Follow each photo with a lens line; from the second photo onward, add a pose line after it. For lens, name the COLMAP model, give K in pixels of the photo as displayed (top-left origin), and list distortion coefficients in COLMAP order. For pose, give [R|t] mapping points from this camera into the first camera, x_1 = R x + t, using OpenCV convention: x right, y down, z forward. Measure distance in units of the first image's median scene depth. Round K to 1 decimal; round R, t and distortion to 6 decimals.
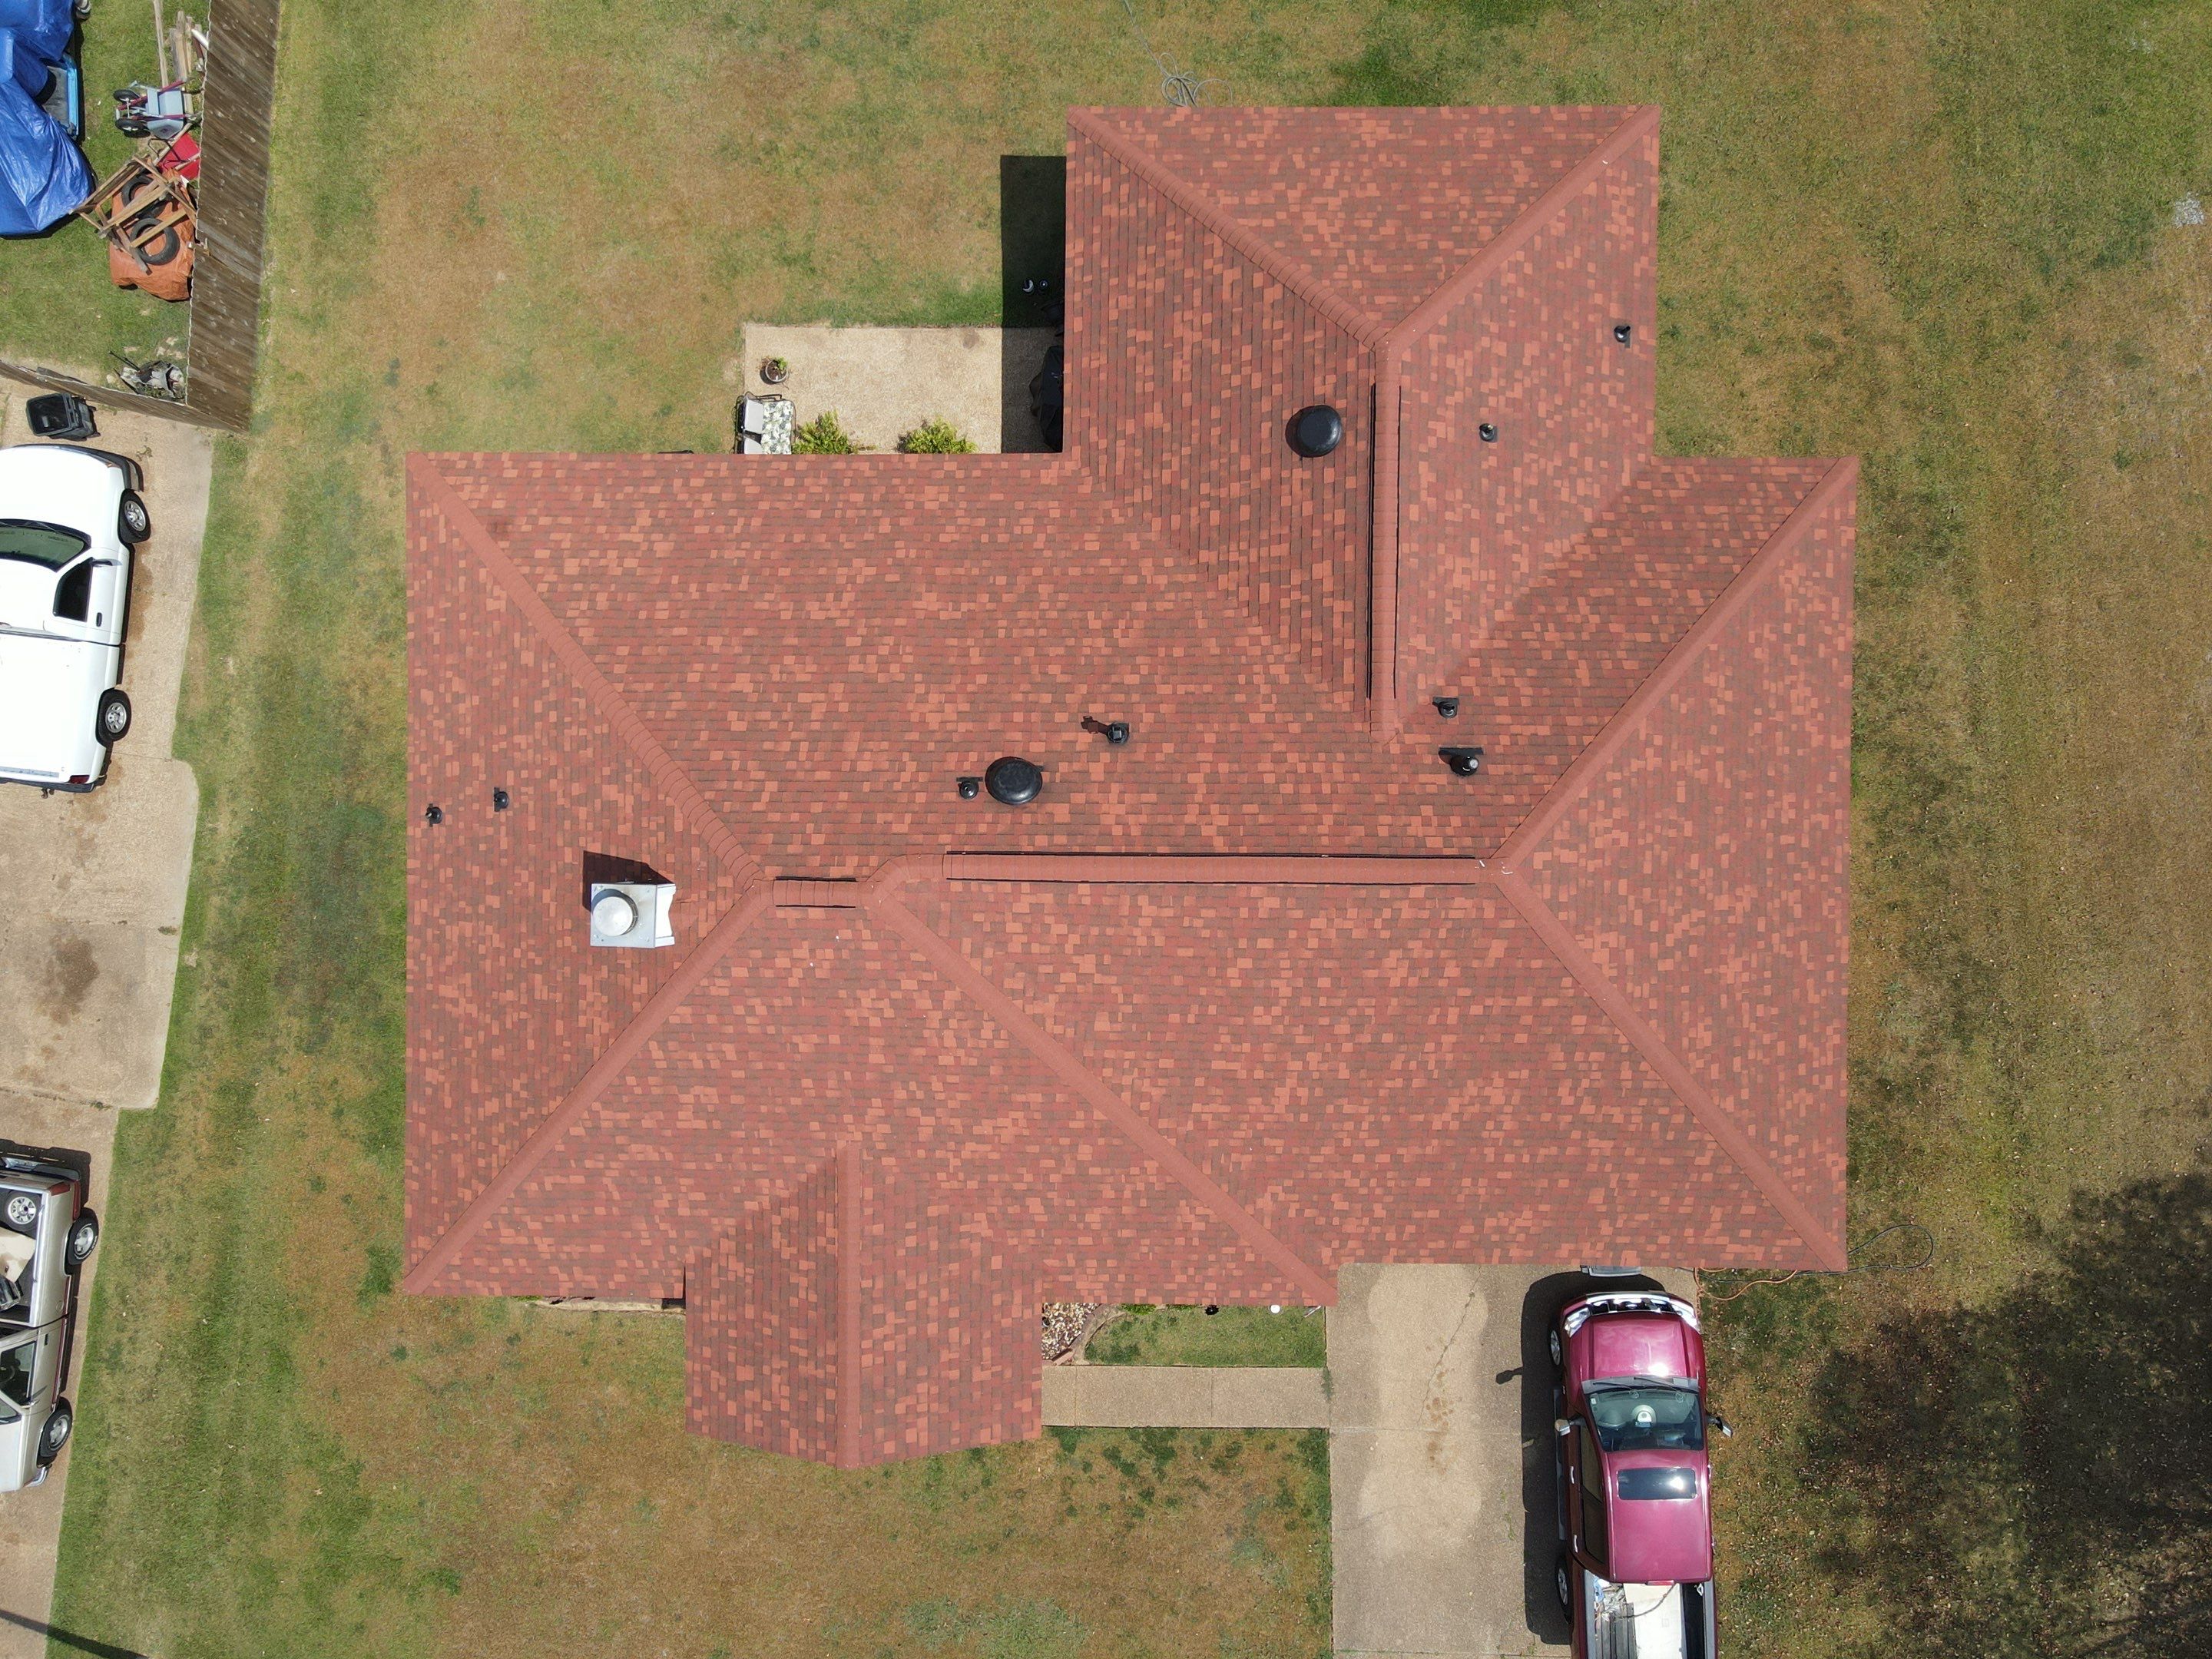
lens RADIAL K [[1605.3, 0, 1106.1], [0, 1605.3, 835.8], [0, 0, 1]] dist [-0.001516, 0.033837]
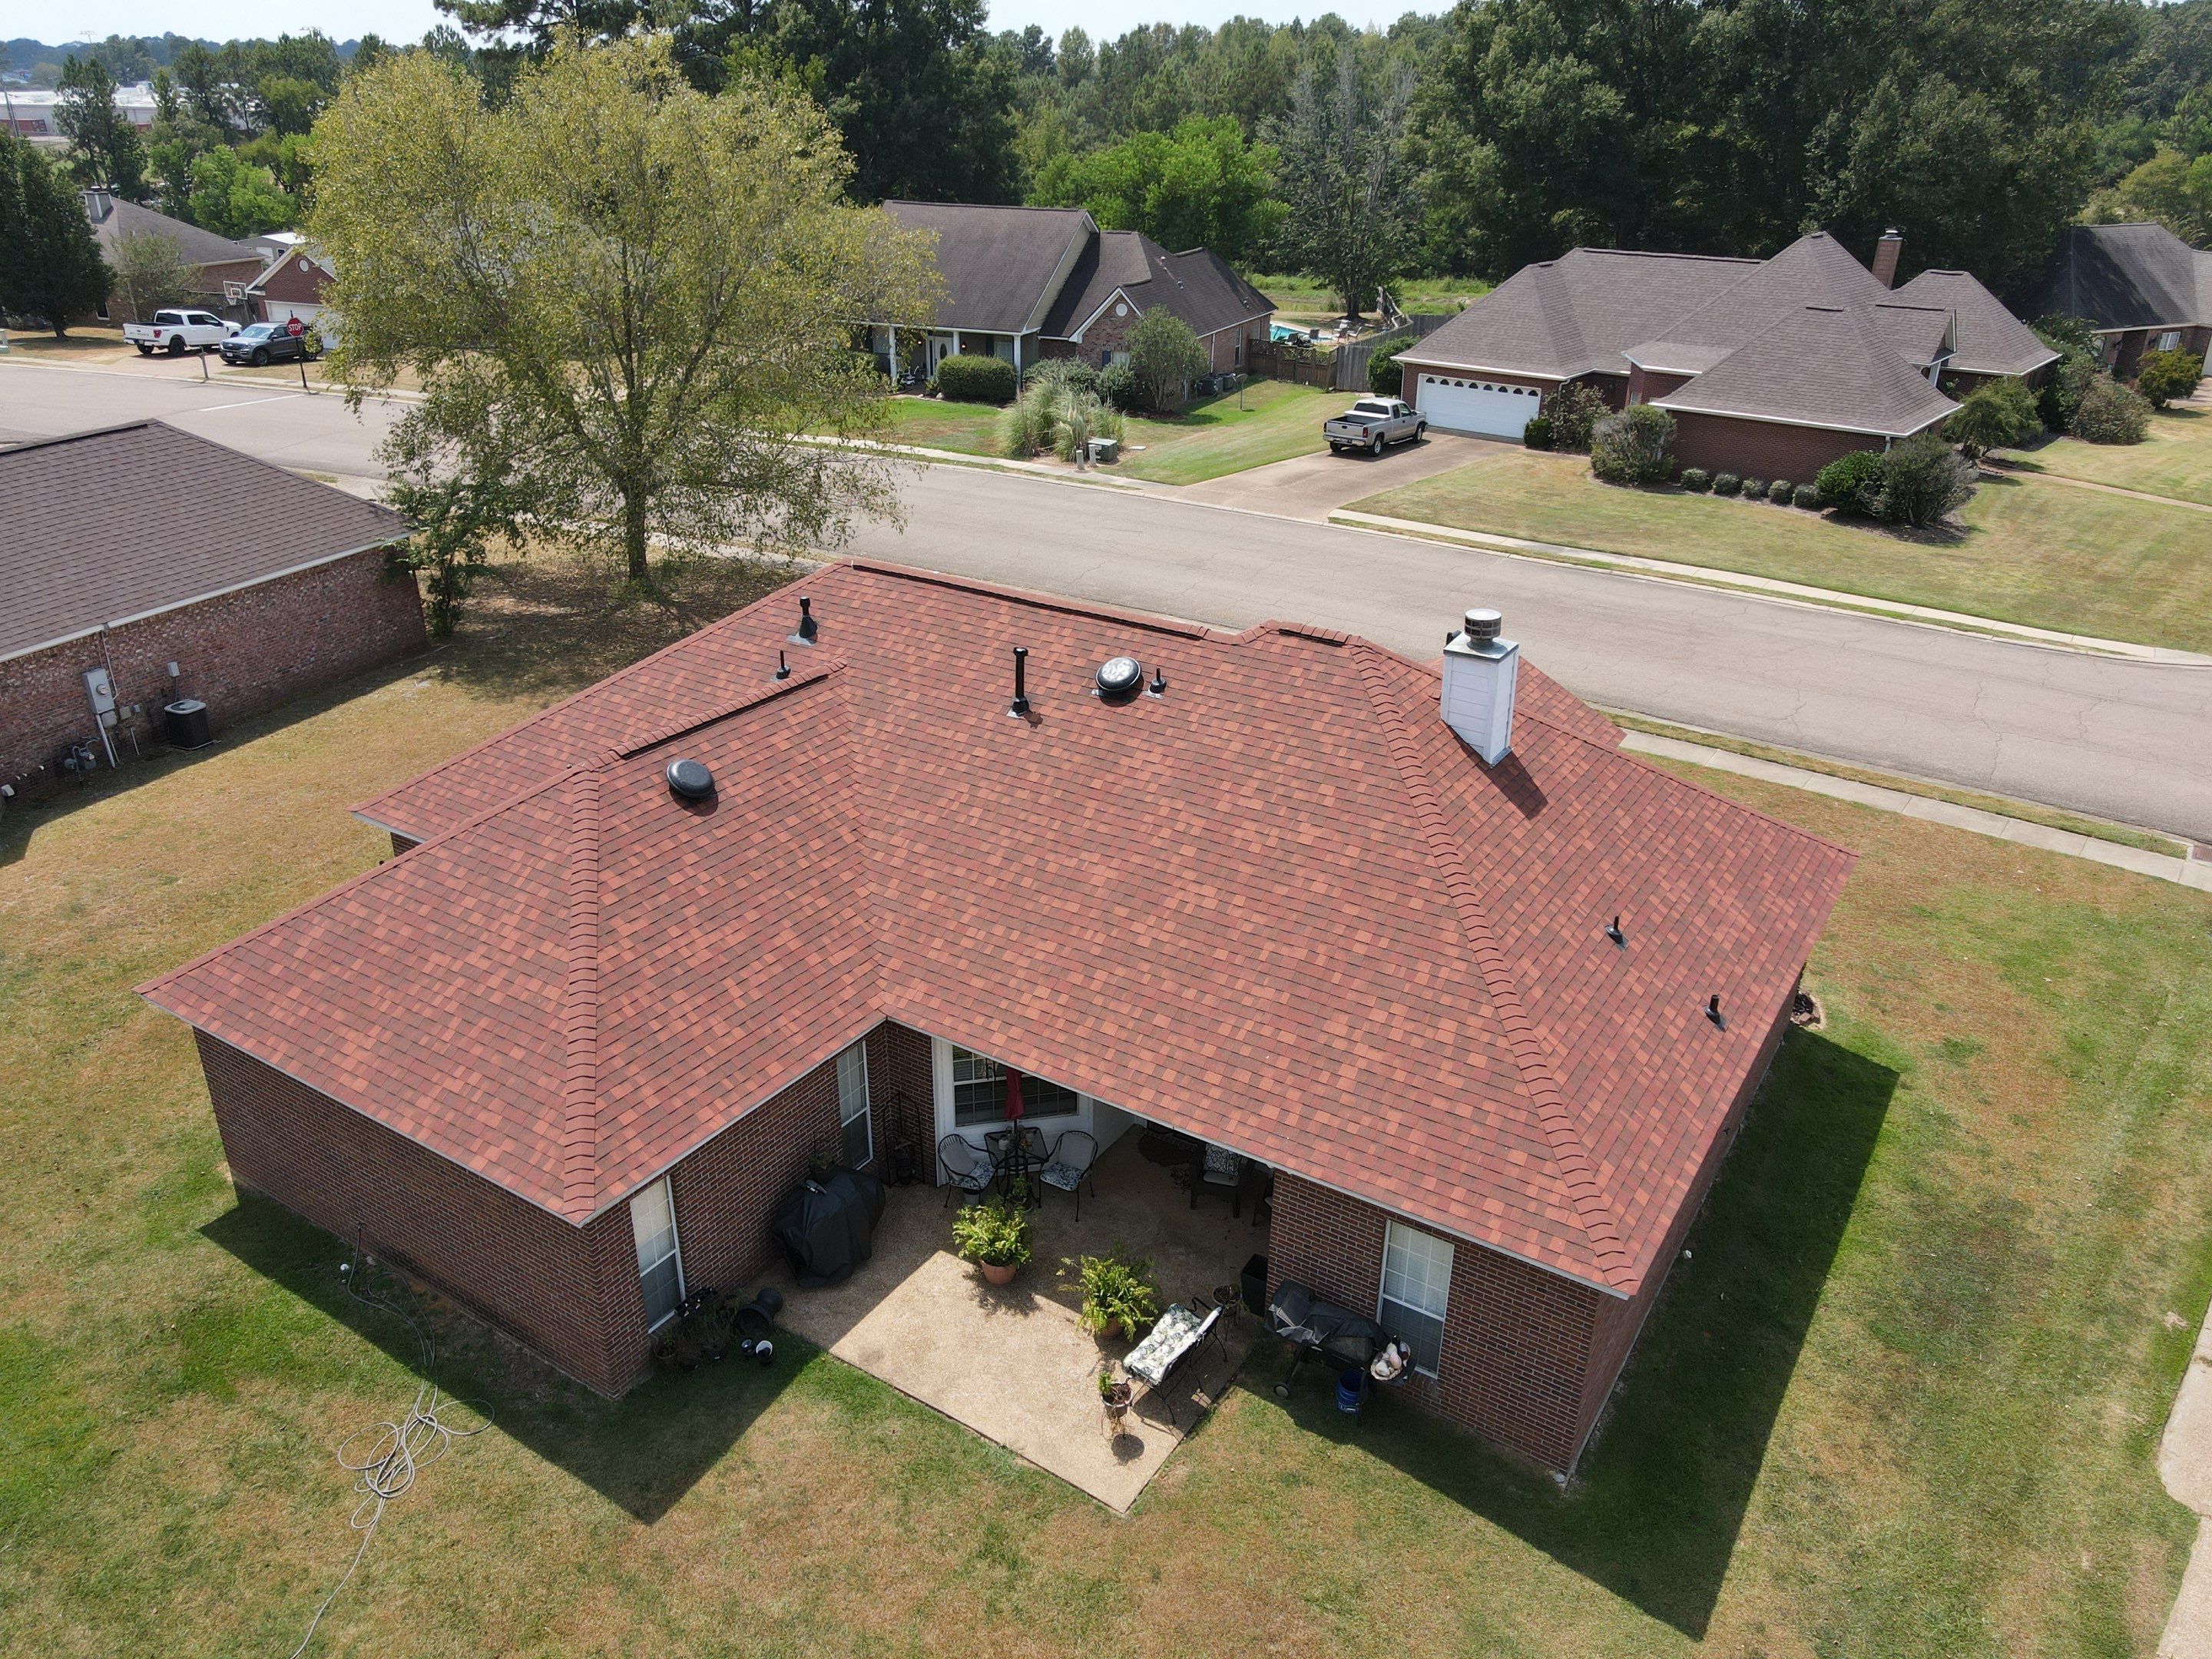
lens RADIAL K [[1605.3, 0, 1111.5], [0, 1605.3, 844.1], [0, 0, 1]] dist [-0.001516, 0.033837]
pose [[-0.846355, -0.221148, 0.484537, -0.544078], [0.532492, -0.371206, 0.760696, -0.817088], [0.011637, 0.901831, 0.431932, 0.537749]]
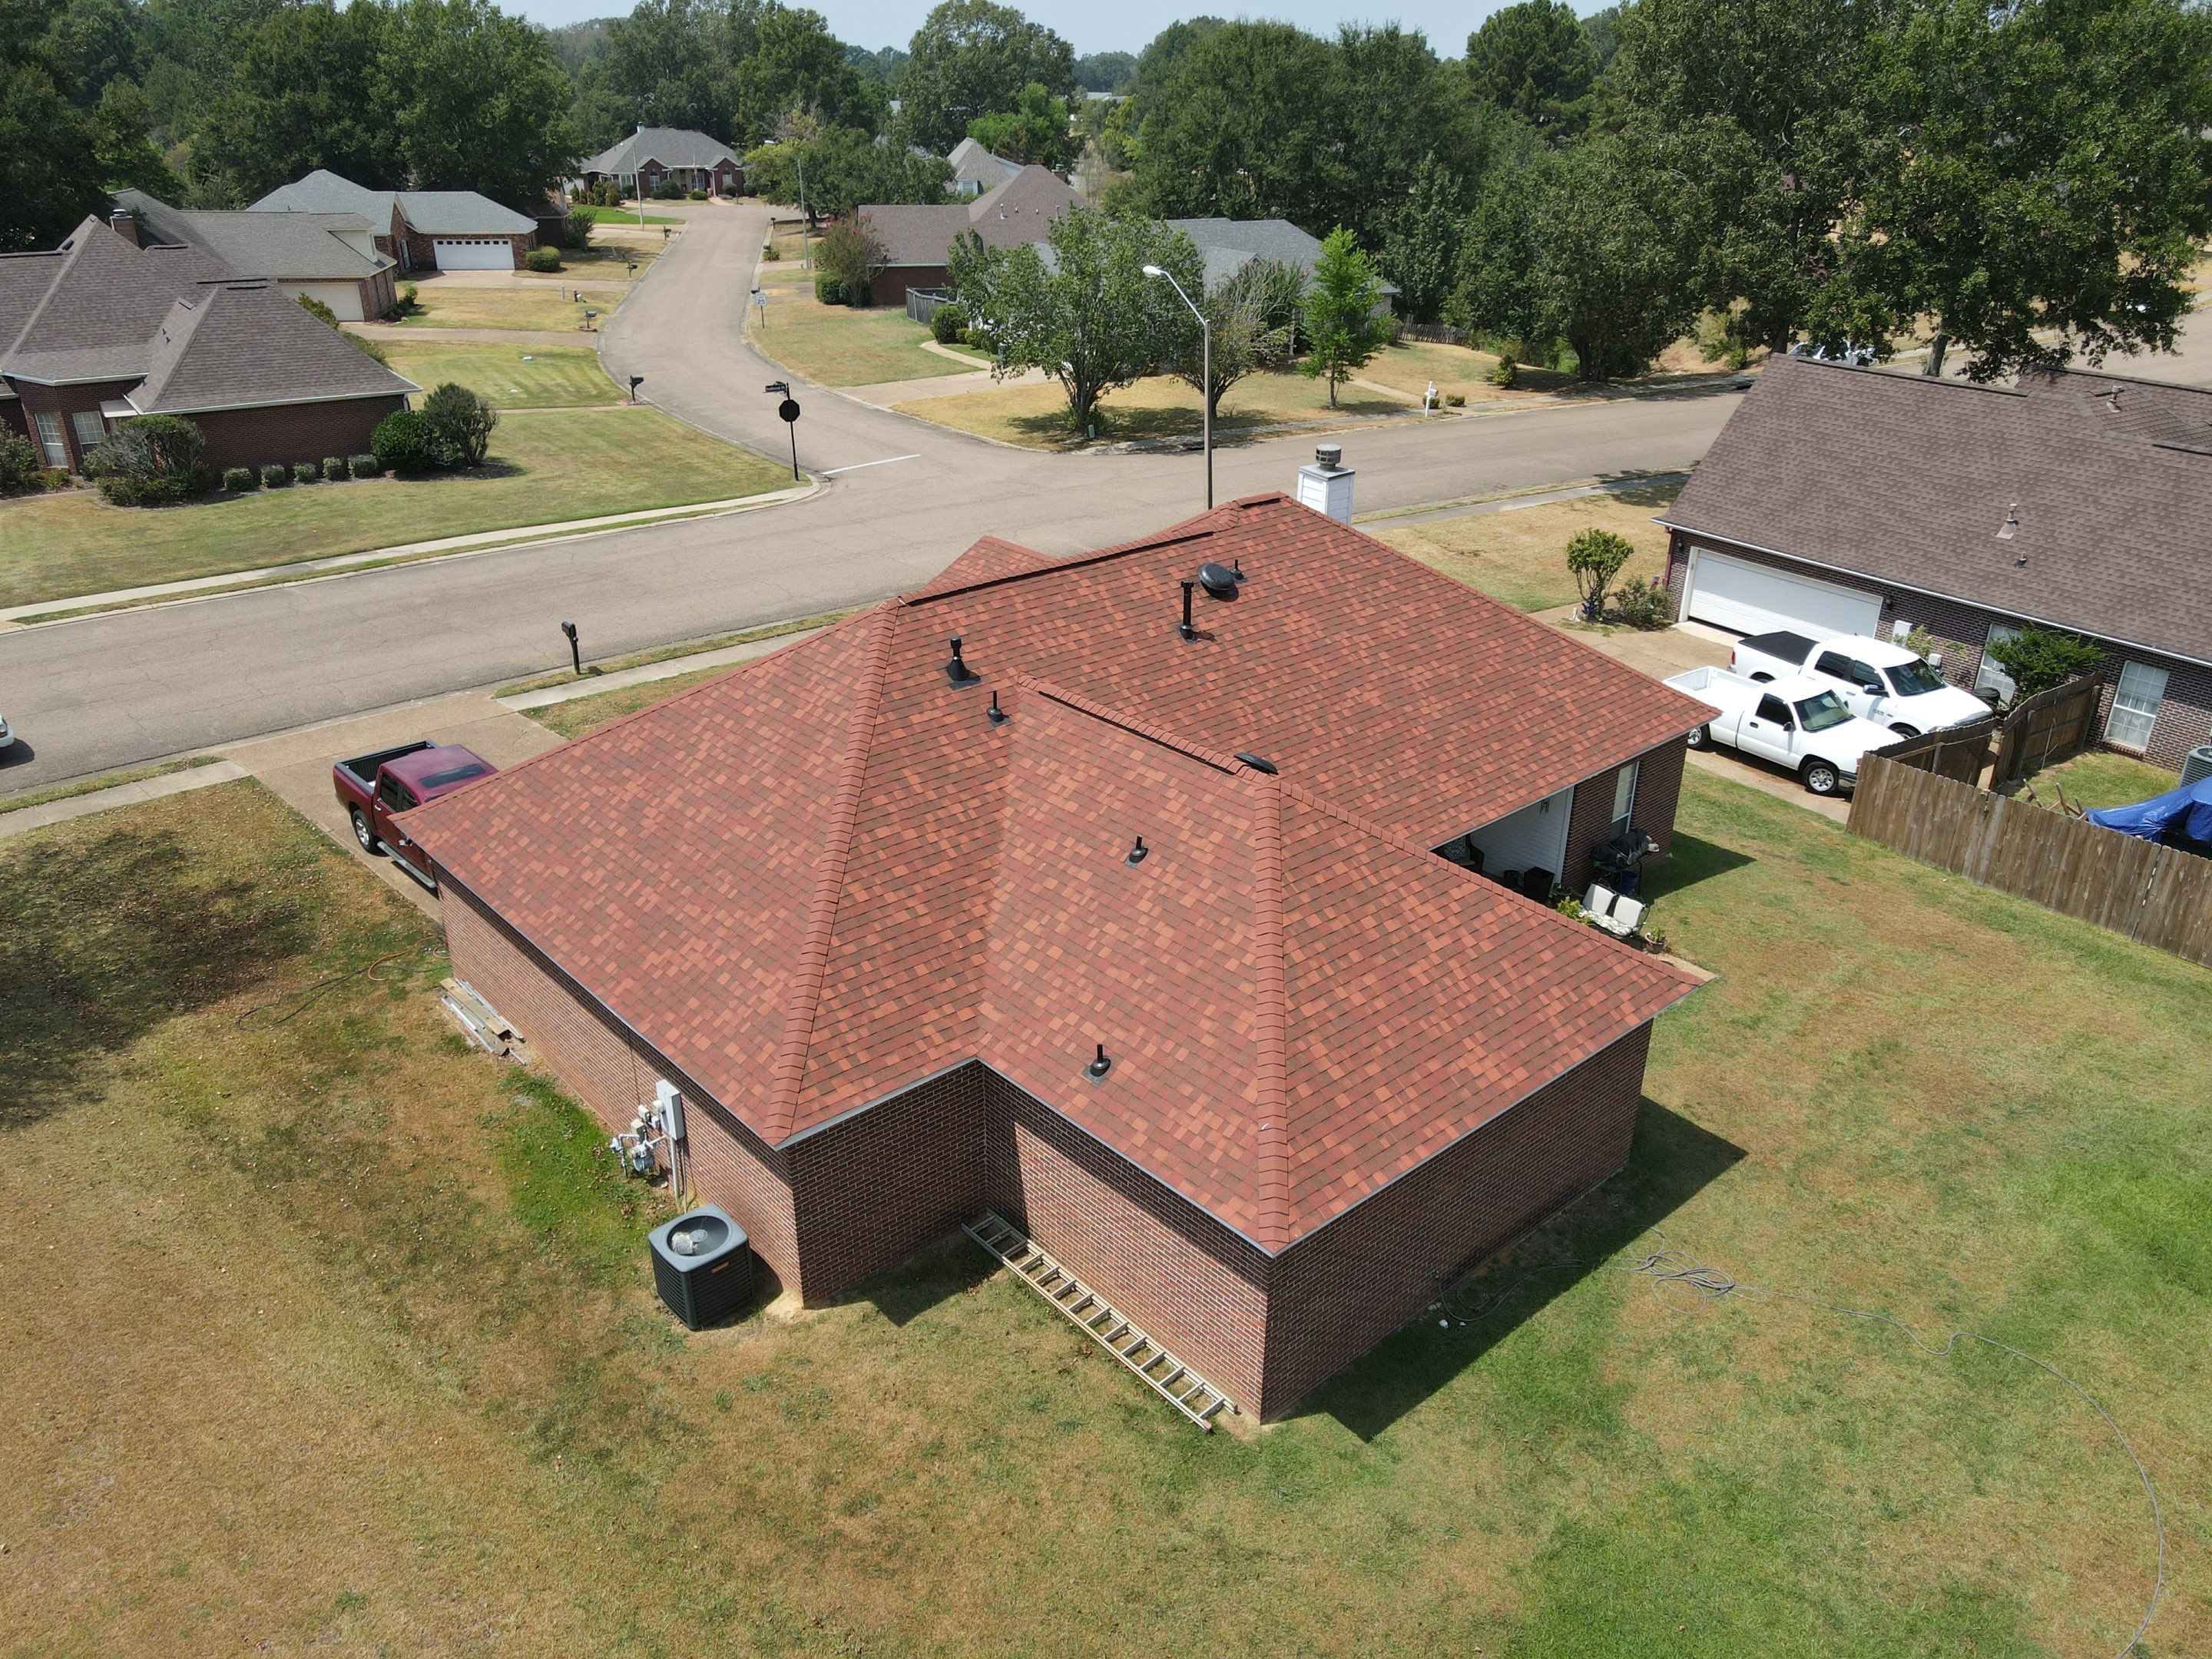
lens RADIAL K [[1605.3, 0, 1099.8], [0, 1605.3, 837.9], [0, 0, 1]] dist [-0.001516, 0.033837]
pose [[-0.741286, 0.299802, -0.600511, 0.771832], [-0.671174, -0.337250, 0.660143, -0.807846], [-0.004610, 0.892402, 0.451218, 0.510704]]
